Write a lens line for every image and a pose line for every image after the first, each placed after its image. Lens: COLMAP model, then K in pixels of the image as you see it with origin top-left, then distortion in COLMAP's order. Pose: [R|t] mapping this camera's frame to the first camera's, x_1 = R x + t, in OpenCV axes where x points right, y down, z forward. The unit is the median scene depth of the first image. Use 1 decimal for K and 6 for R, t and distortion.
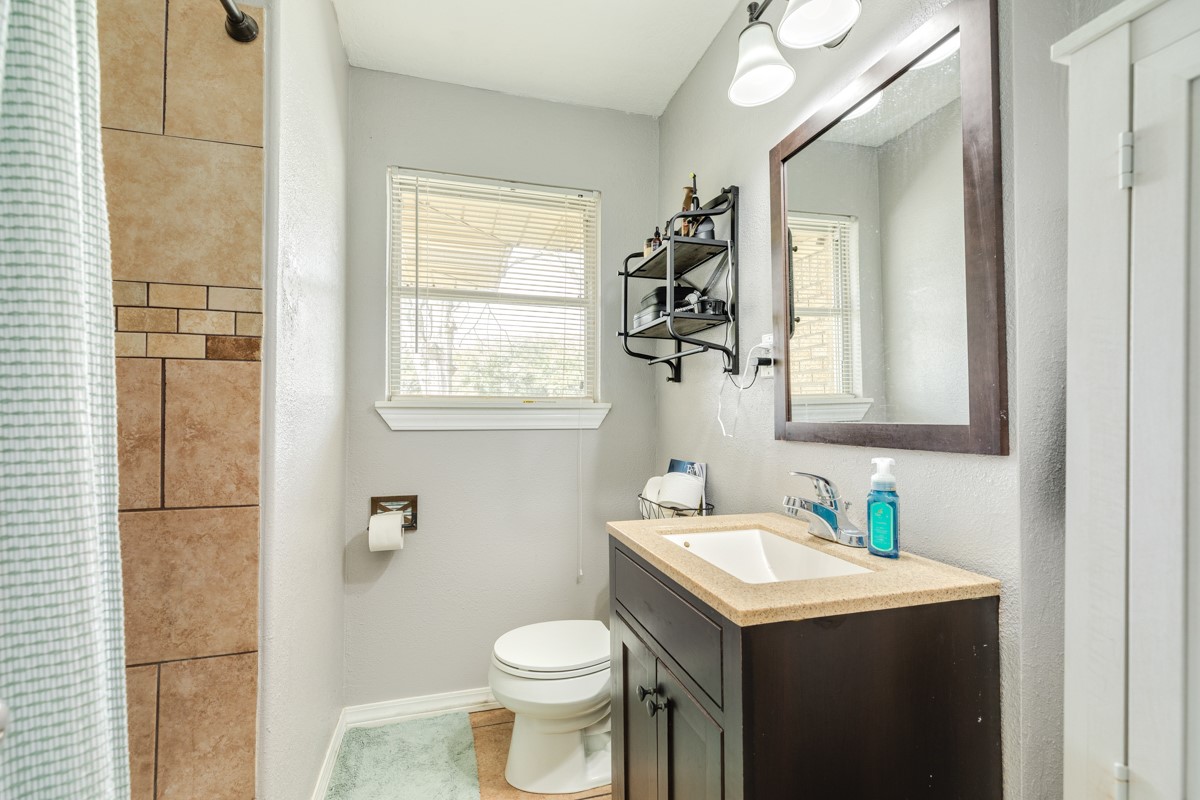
lens RADIAL K [[541.0, 0, 602.5], [0, 541.0, 403.7], [0, 0, 1]] dist [0.004288, 0.000201]
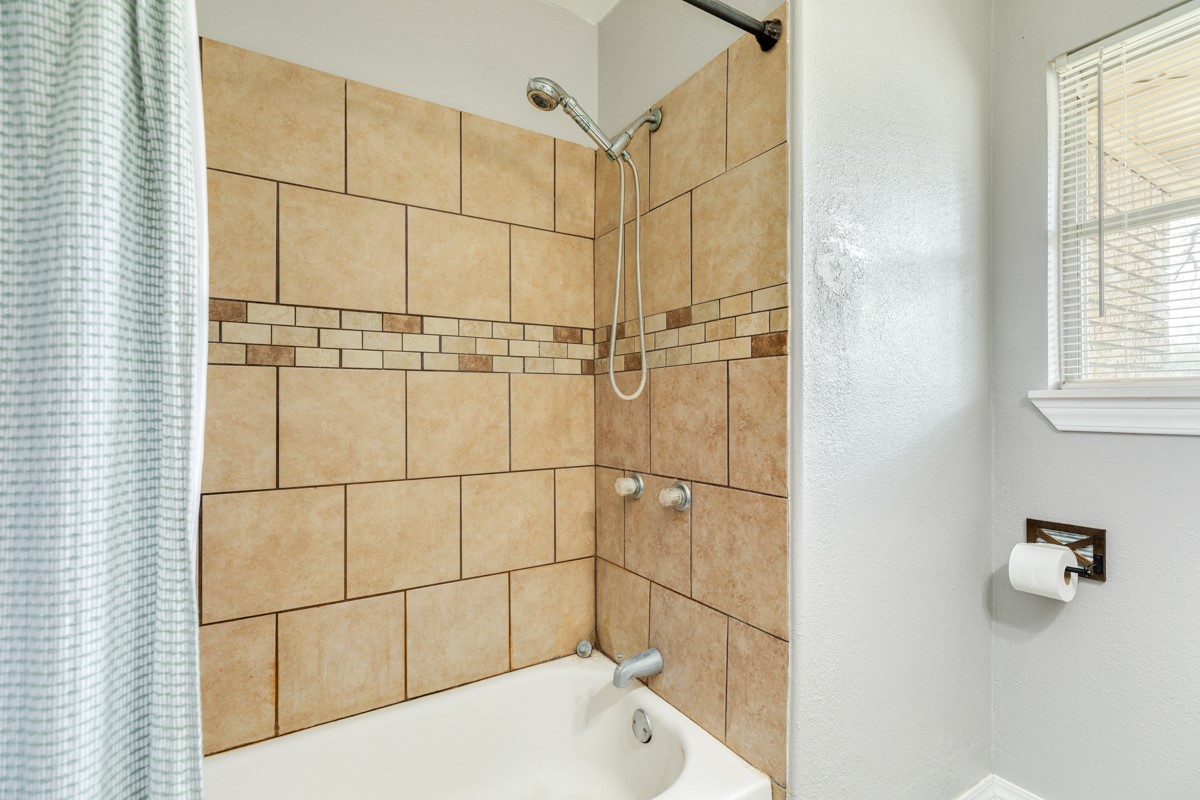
lens RADIAL K [[541.0, 0, 601.6], [0, 541.0, 403.4], [0, 0, 1]] dist [0.004288, 0.000201]
pose [[0.258438, -0.003627, -0.966021, 0.250948], [0.016759, 0.999859, 0.000730, 0.004795], [0.965883, -0.016379, 0.258462, 0.407781]]
